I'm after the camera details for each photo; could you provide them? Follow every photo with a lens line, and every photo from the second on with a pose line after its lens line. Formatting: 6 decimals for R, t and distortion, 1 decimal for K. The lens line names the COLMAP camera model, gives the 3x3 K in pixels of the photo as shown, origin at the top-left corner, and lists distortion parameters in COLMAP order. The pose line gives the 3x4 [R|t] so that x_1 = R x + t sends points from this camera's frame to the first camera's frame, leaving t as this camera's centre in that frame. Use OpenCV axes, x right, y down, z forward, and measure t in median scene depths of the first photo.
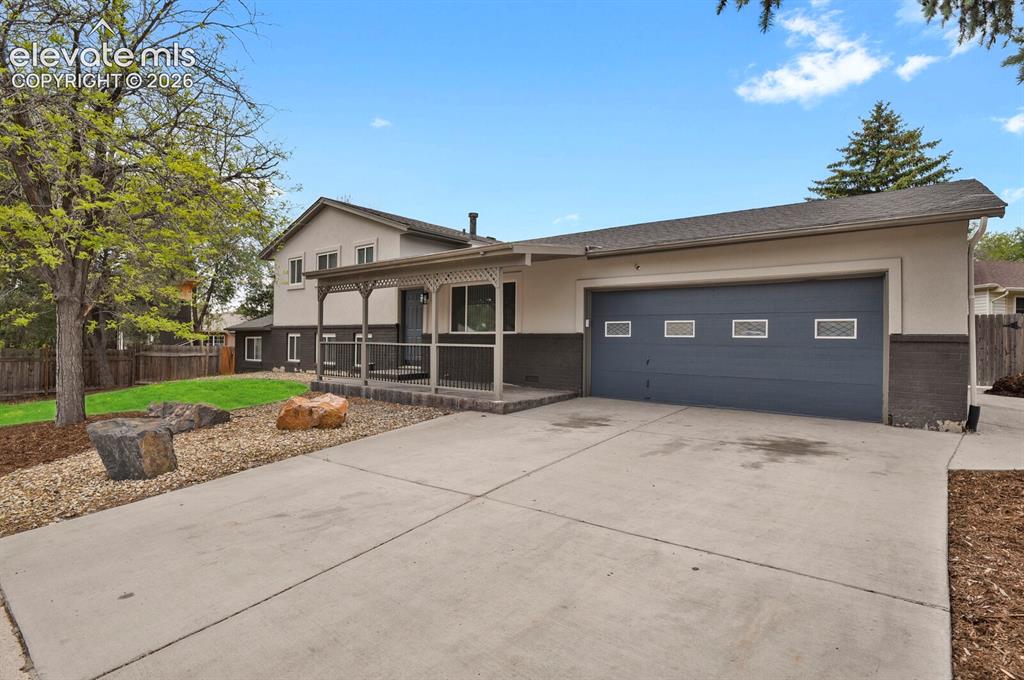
lens RADIAL K [[502.5, 0, 518.4], [0, 502.5, 336.6], [0, 0, 1]] dist [-0.023425, -0.001435]
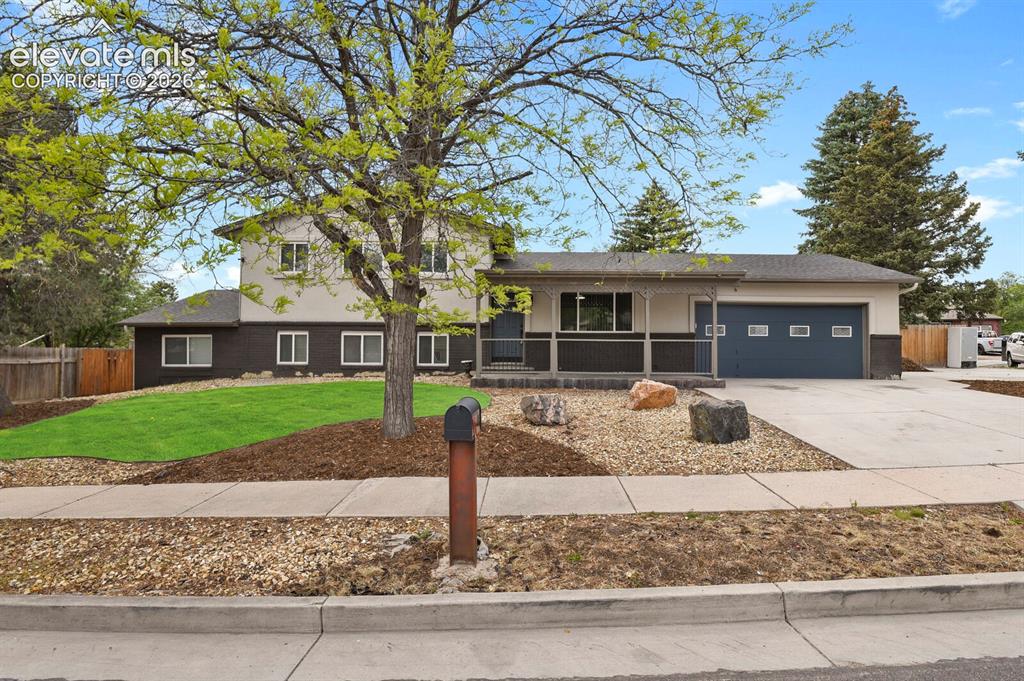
lens RADIAL K [[502.5, 0, 518.4], [0, 502.5, 337.1], [0, 0, 1]] dist [-0.023425, -0.001435]
pose [[0.788513, 0.004870, 0.614998, -1.039017], [-0.002252, 0.999985, -0.005032, 0.011802], [-0.615014, 0.002583, 0.788512, 0.169344]]
